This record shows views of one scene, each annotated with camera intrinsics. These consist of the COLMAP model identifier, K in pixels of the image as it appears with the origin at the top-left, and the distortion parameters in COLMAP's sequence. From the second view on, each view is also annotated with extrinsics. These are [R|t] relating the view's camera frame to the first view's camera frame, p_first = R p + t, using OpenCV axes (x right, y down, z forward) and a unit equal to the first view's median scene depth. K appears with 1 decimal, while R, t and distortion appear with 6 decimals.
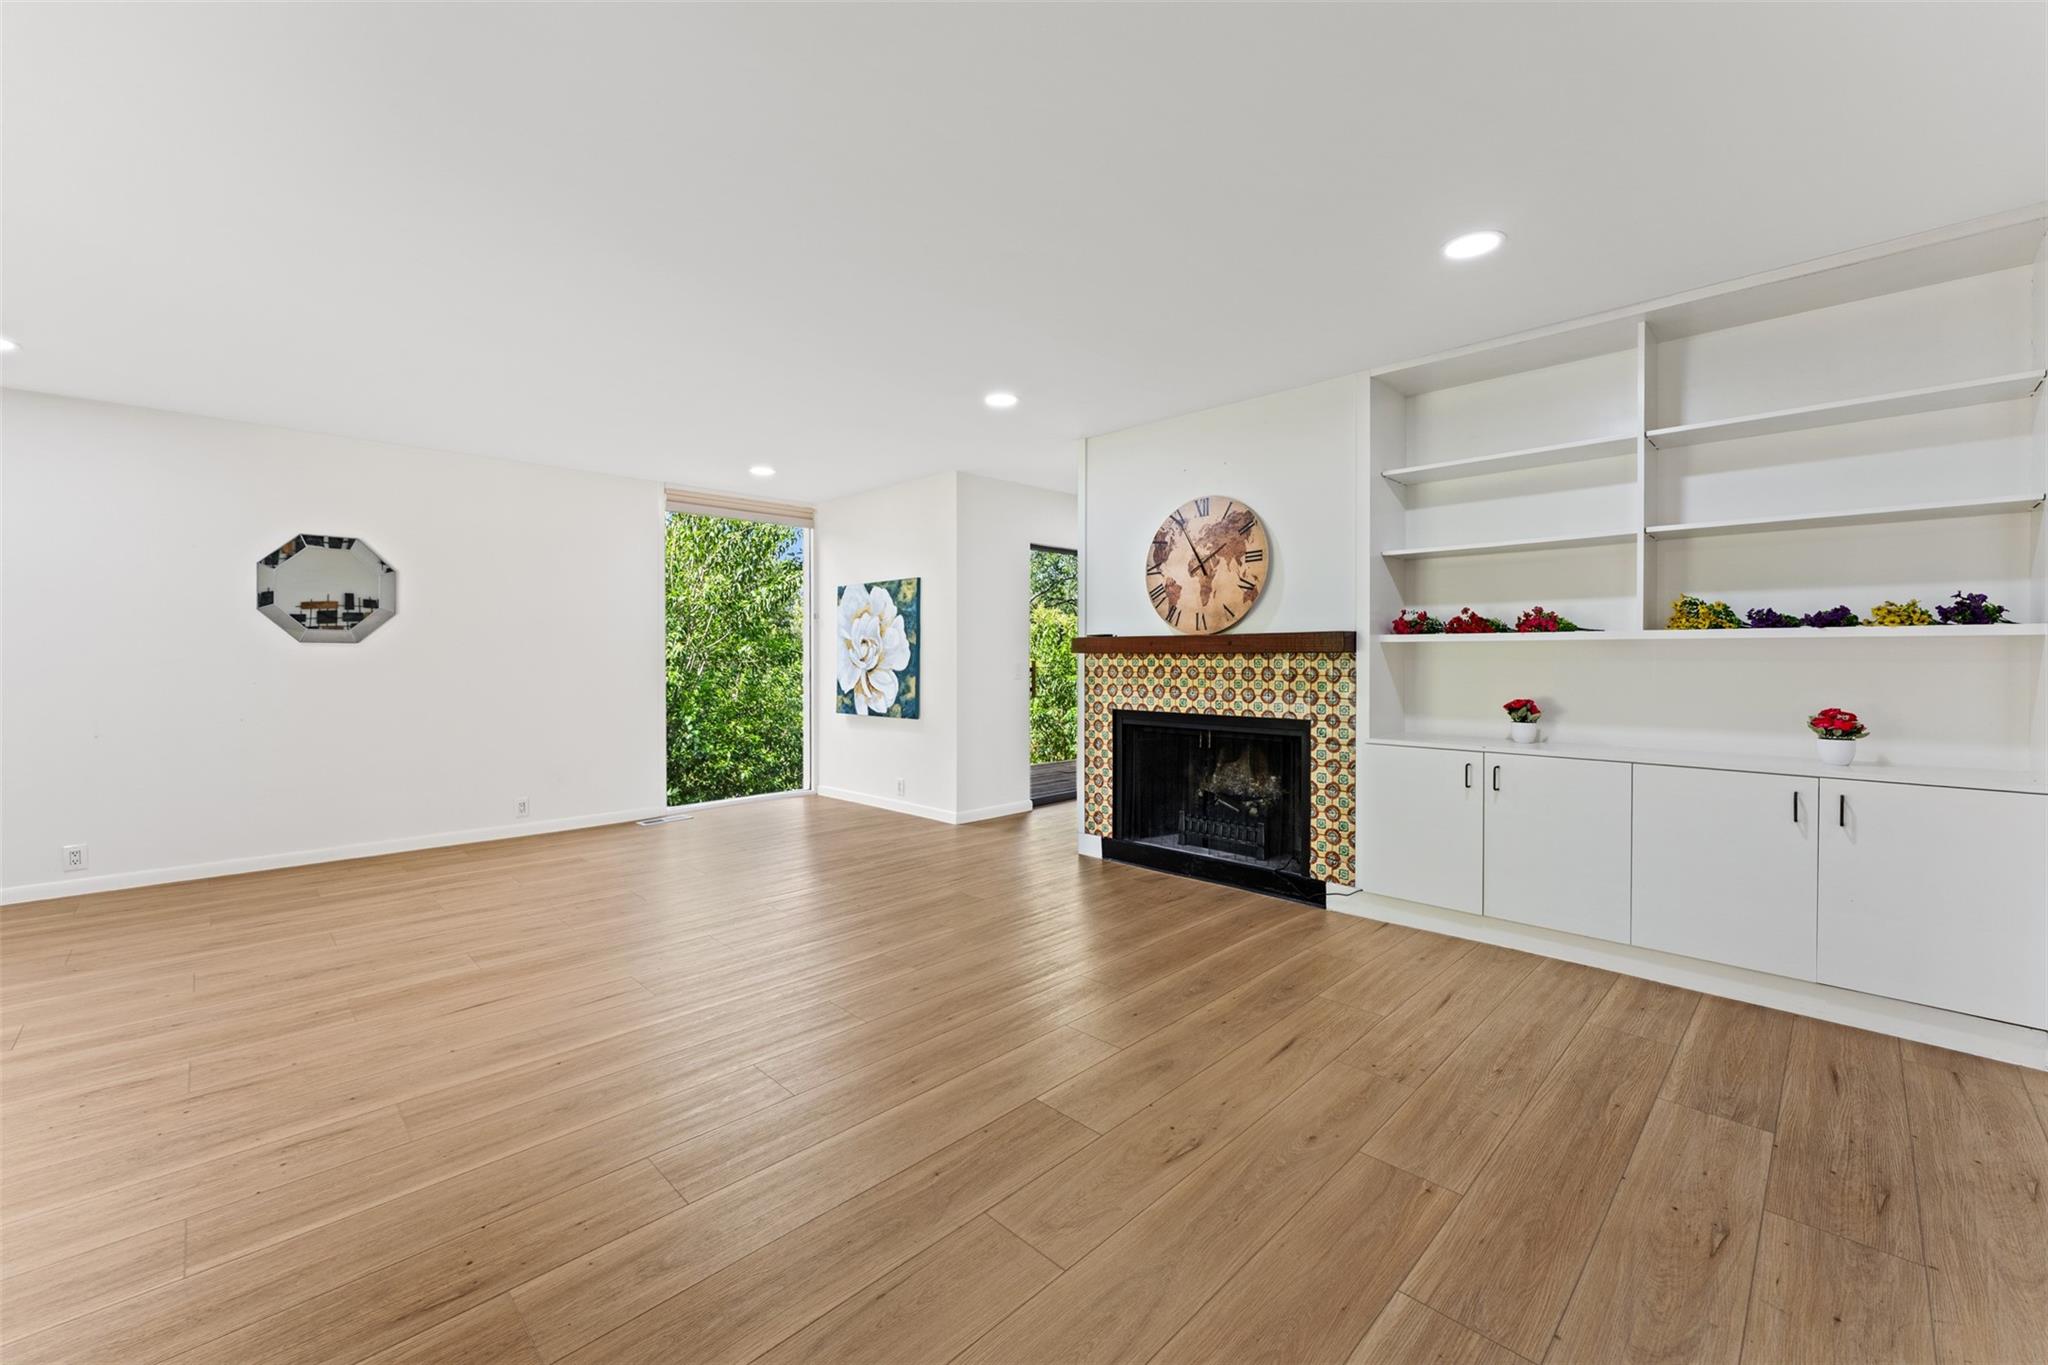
lens RADIAL K [[824.9, 0, 1023.5], [0, 824.9, 670.7], [0, 0, 1]] dist [-0.002208, -0.000342]
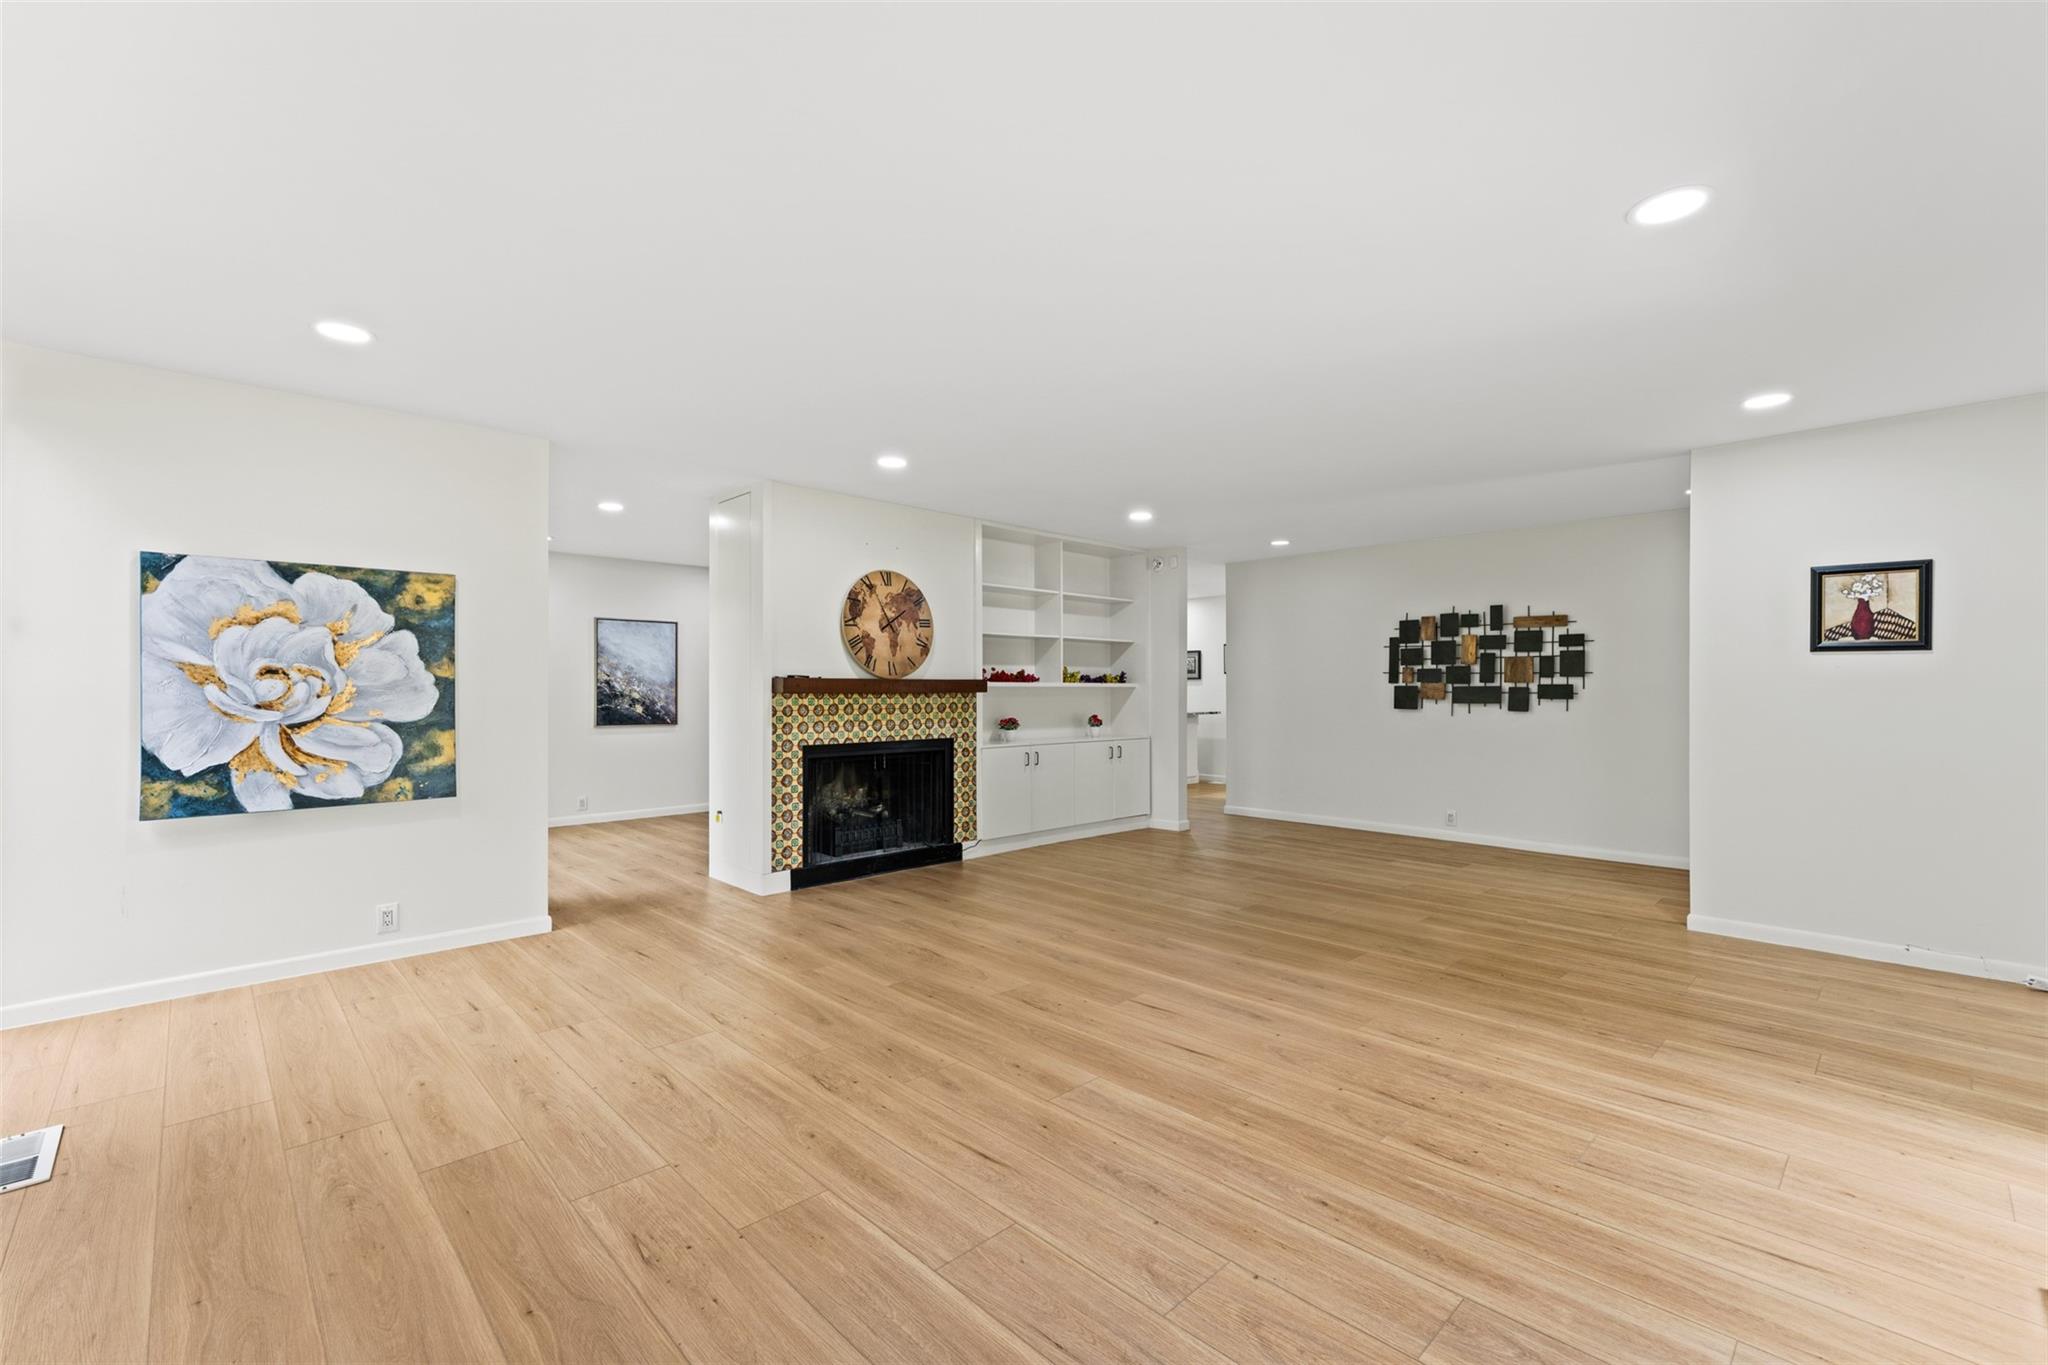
lens RADIAL K [[867.3, 0, 1023.6], [0, 867.3, 692.4], [0, 0, 1]] dist [-0.001022, -0.000068]
pose [[0.015486, -0.000534, 0.999880, -1.072381], [0.020200, 0.999796, 0.000221, -0.017791], [-0.999676, 0.020195, 0.015494, 0.739803]]
